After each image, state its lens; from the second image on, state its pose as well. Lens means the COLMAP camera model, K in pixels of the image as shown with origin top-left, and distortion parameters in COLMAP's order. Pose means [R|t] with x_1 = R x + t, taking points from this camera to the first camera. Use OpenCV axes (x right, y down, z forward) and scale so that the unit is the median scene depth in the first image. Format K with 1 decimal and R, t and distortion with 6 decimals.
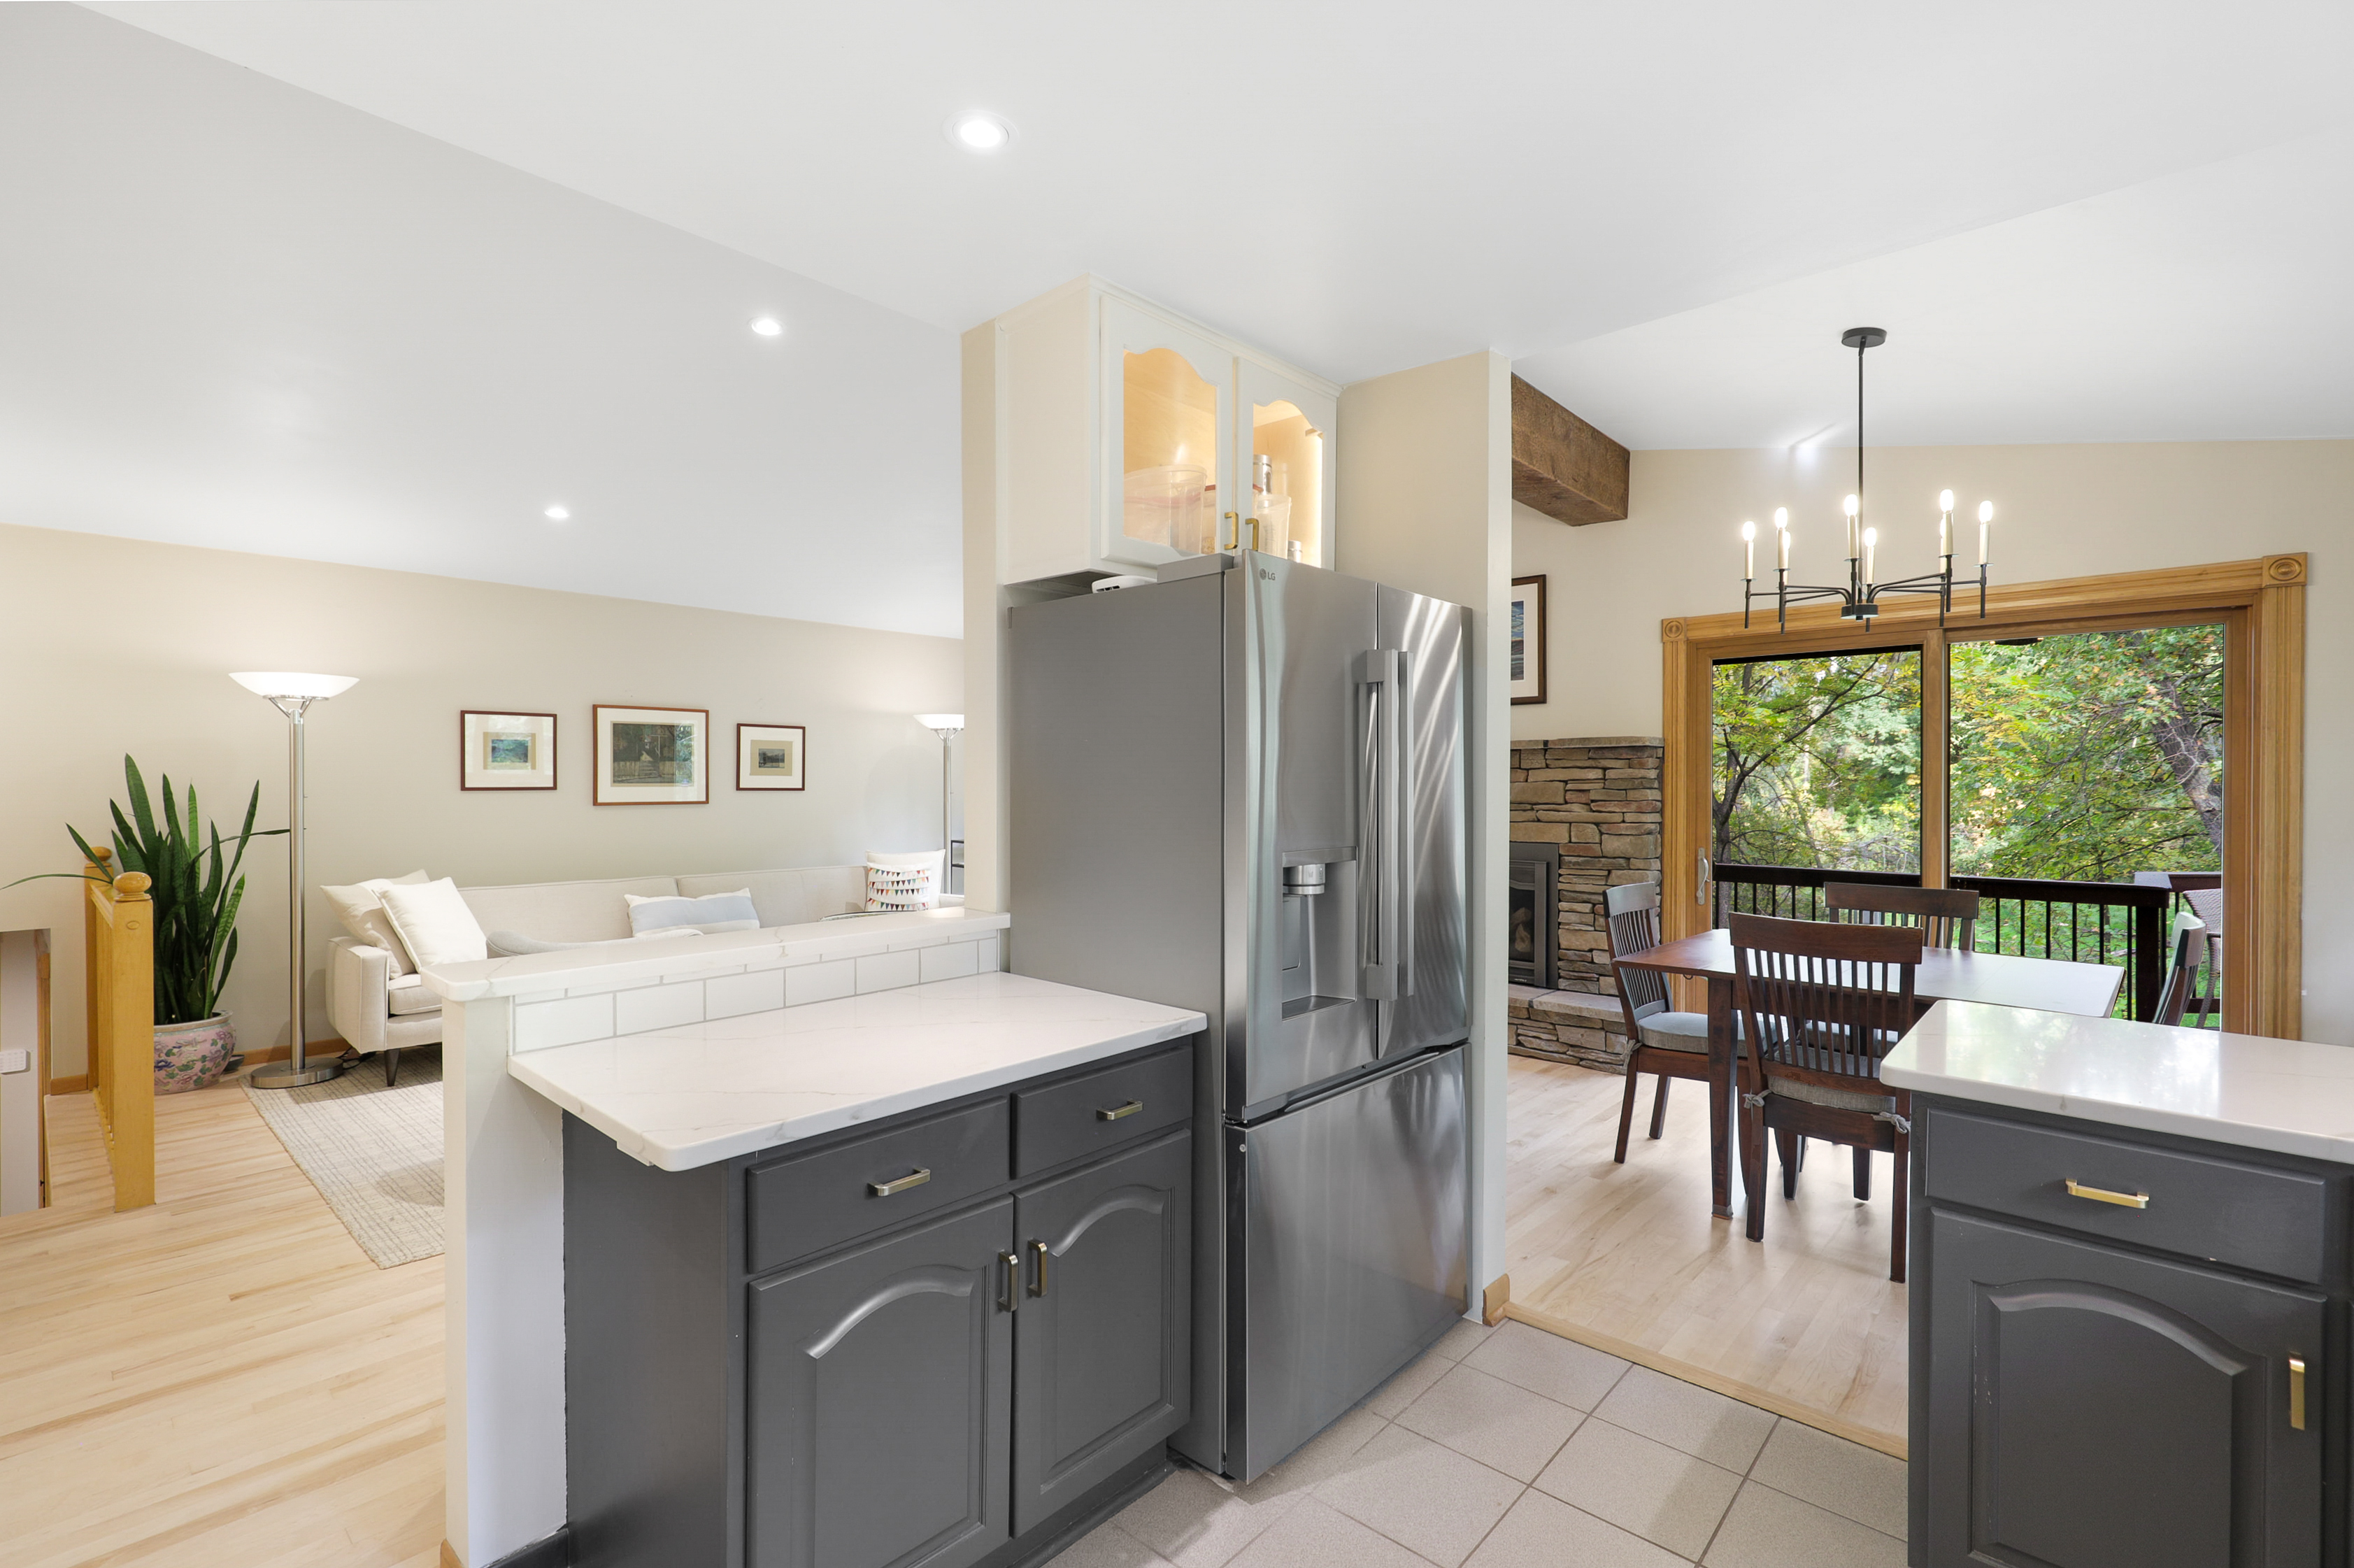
lens RADIAL K [[1079.2, 0, 1167.4], [0, 1079.2, 785.6], [0, 0, 1]] dist [-0.000438, 0.000274]
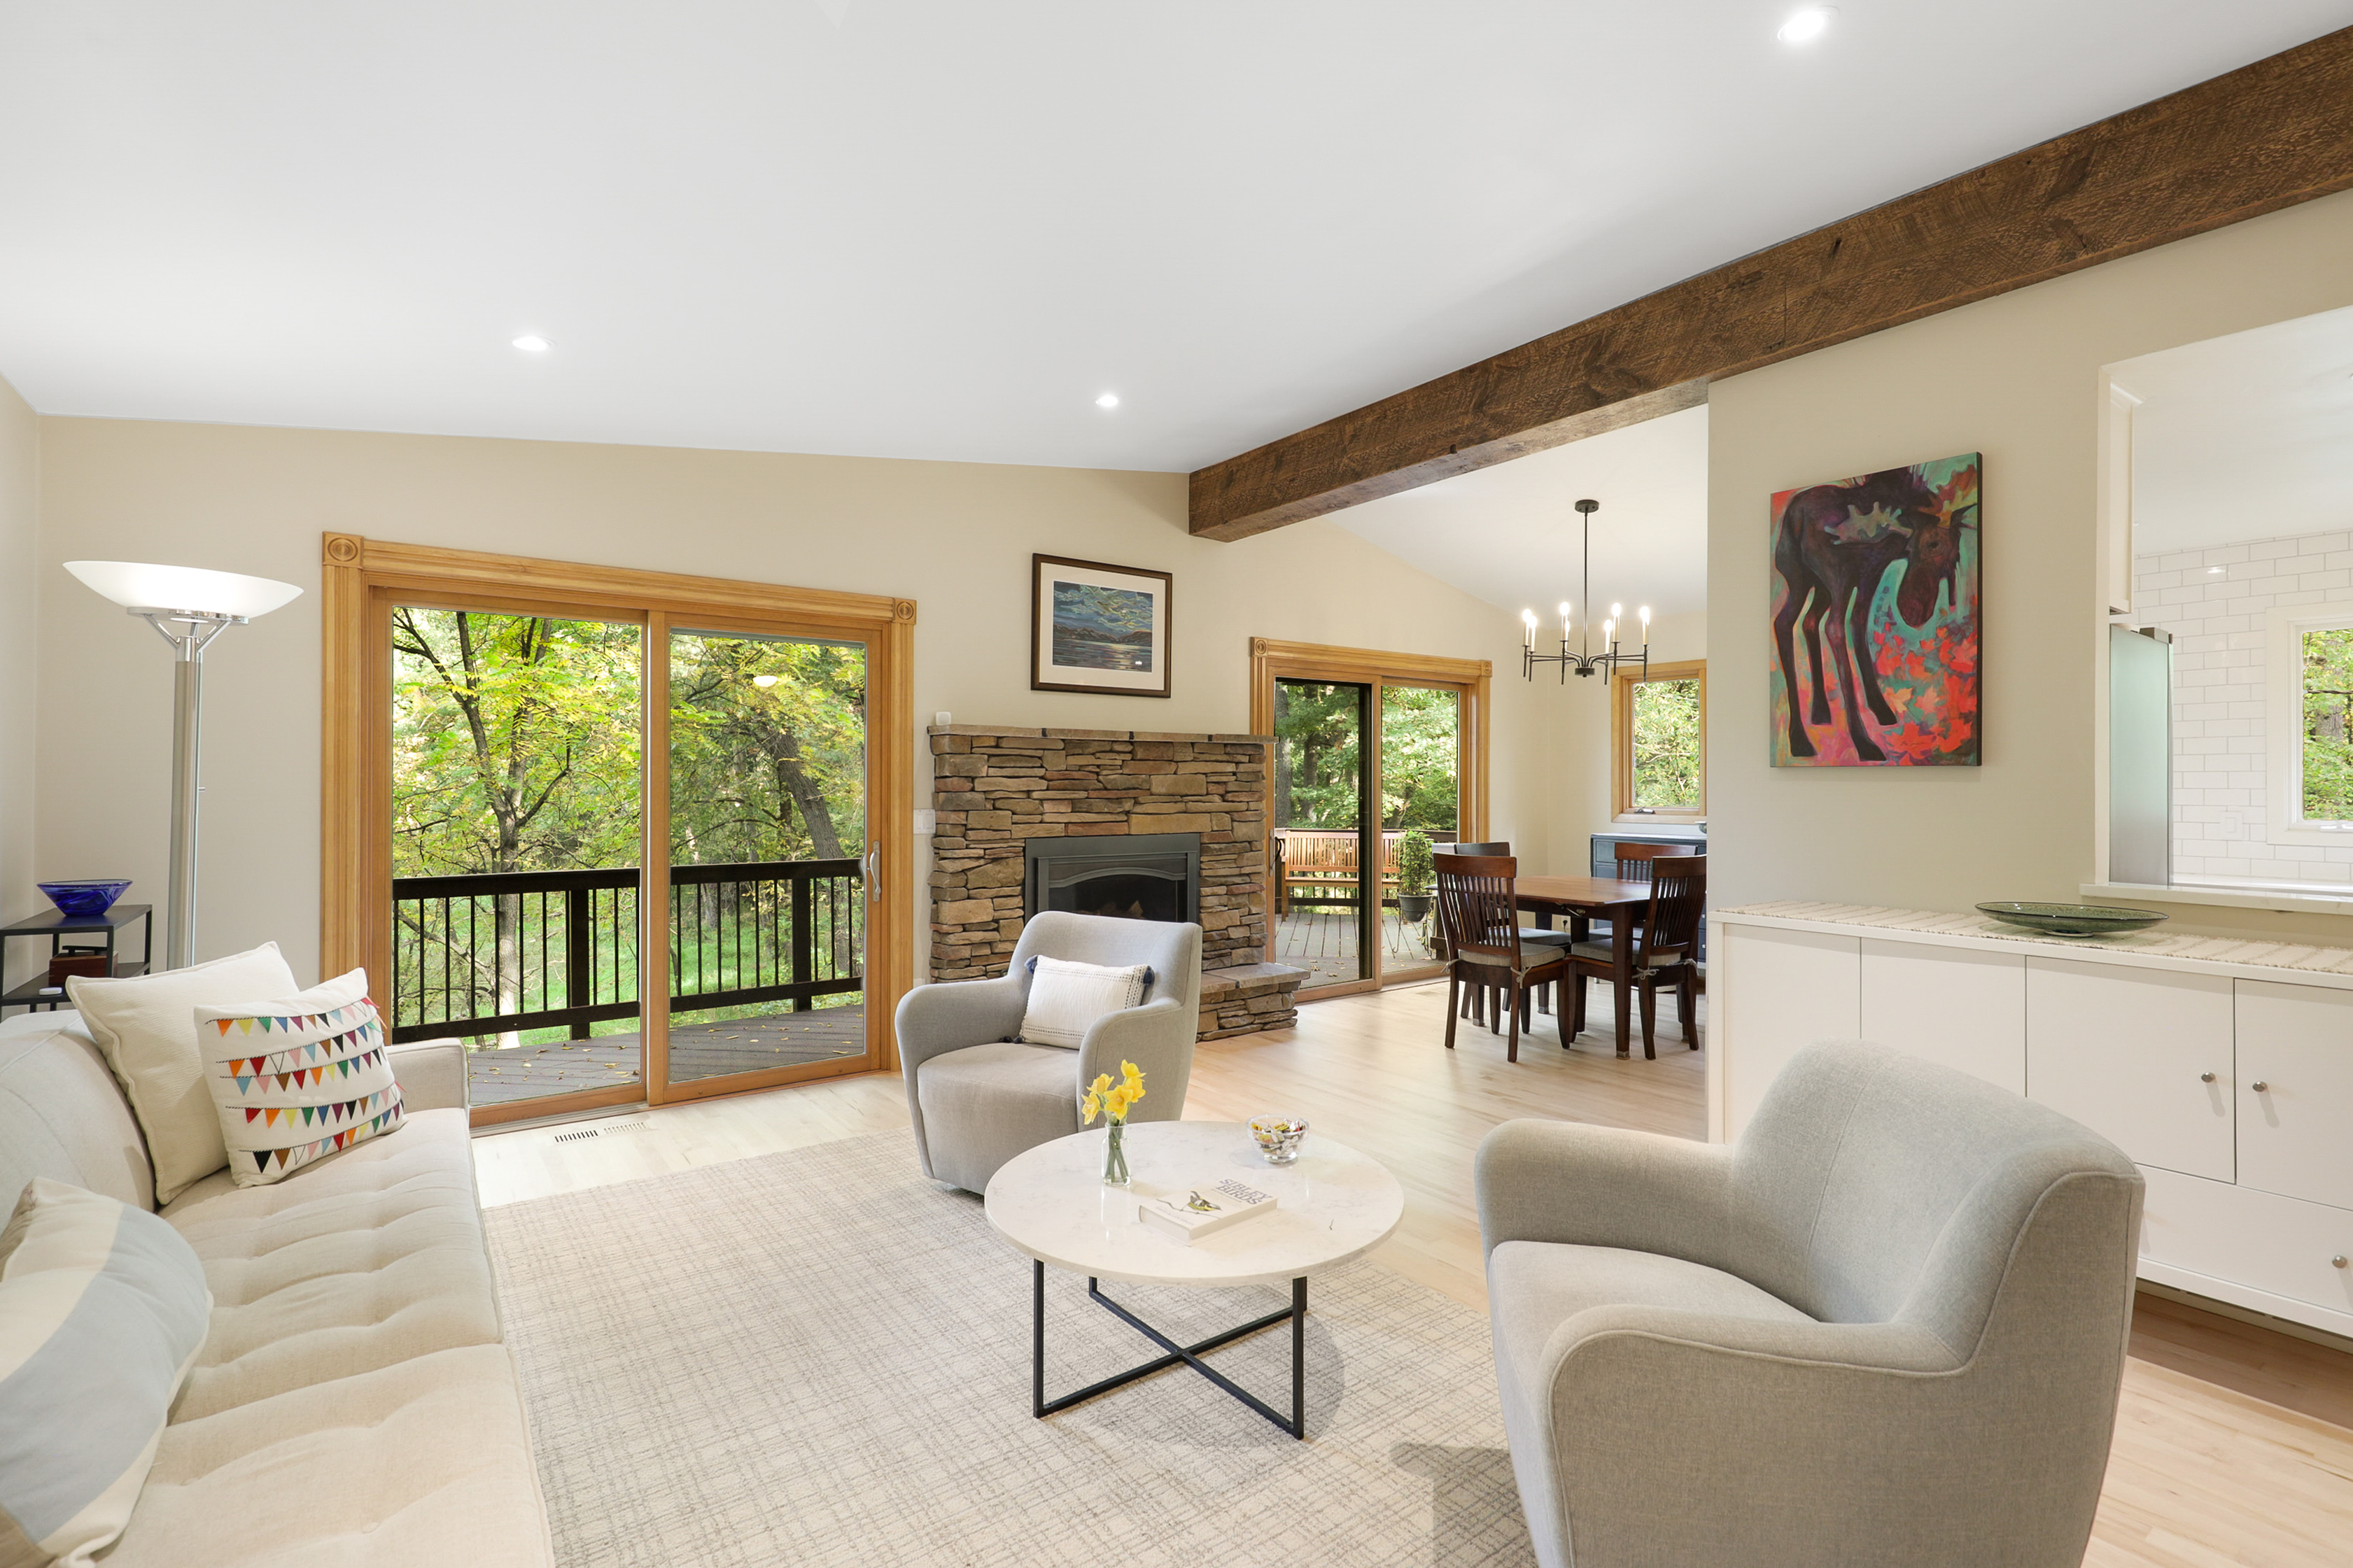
lens RADIAL K [[1096.2, 0, 1202.7], [0, 1096.2, 776.4], [0, 0, 1]] dist [0.000145, 0.000096]
pose [[0.167823, 0.007533, 0.985788, -0.707802], [0.000772, 0.999969, -0.007773, 0.006916], [-0.985817, 0.002066, 0.167812, 0.832925]]
